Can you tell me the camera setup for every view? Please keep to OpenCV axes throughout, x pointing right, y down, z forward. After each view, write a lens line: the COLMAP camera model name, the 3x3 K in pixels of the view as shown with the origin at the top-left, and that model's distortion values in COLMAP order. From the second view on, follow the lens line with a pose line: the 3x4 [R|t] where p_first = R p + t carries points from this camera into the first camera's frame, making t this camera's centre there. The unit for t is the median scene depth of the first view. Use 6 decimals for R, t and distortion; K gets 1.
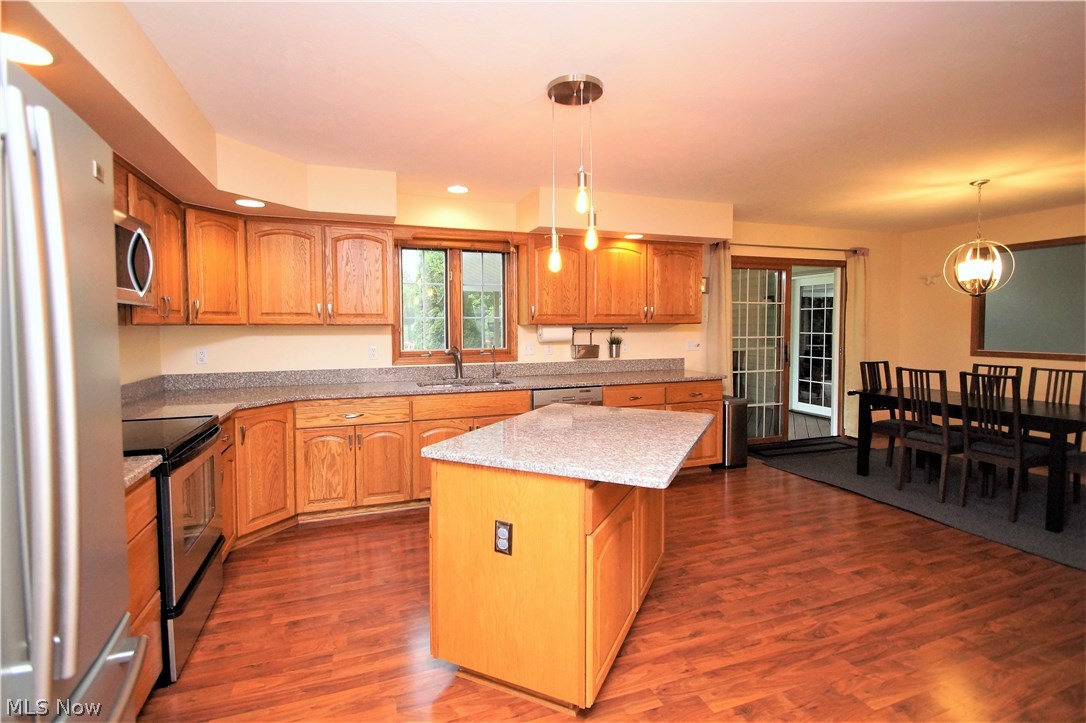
lens RADIAL K [[503.9, 0, 542.0], [0, 503.9, 351.1], [0, 0, 1]] dist [-0.000995, -0.000332]
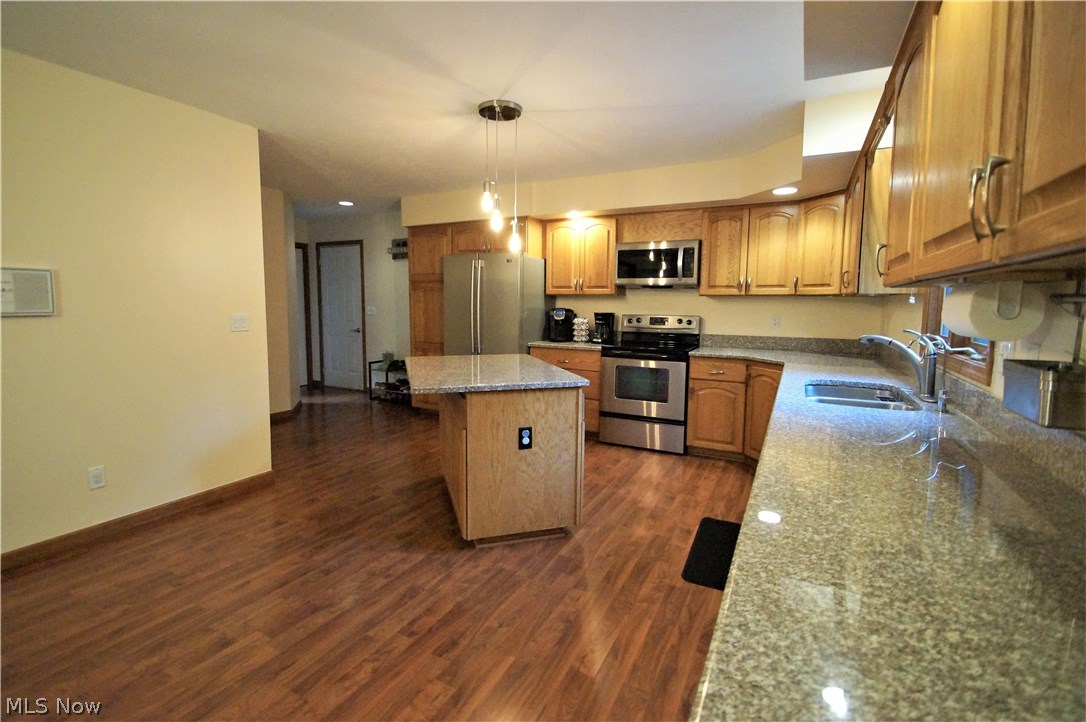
lens RADIAL K [[485.3, 0, 539.5], [0, 485.3, 351.1], [0, 0, 1]] dist [-0.012837, -0.000783]
pose [[-0.740399, 0.064130, -0.669102, 0.582594], [-0.041256, 0.989226, 0.140465, -0.054773], [0.670901, 0.131604, -0.729776, 1.384504]]
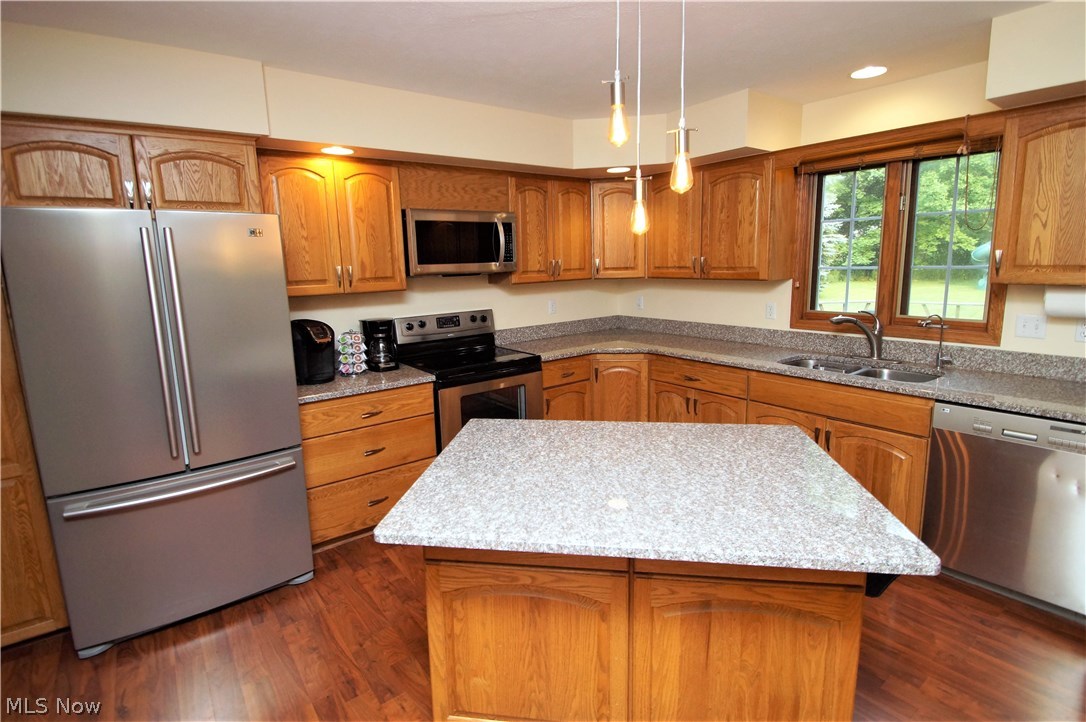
lens RADIAL K [[515.3, 0, 529.8], [0, 515.3, 355.8], [0, 0, 1]] dist [-0.001129, -0.000128]
pose [[0.290449, 0.170712, -0.941540, 0.457215], [-0.020778, 0.984851, 0.172156, -0.076866], [0.956665, -0.030439, 0.289596, 0.440340]]
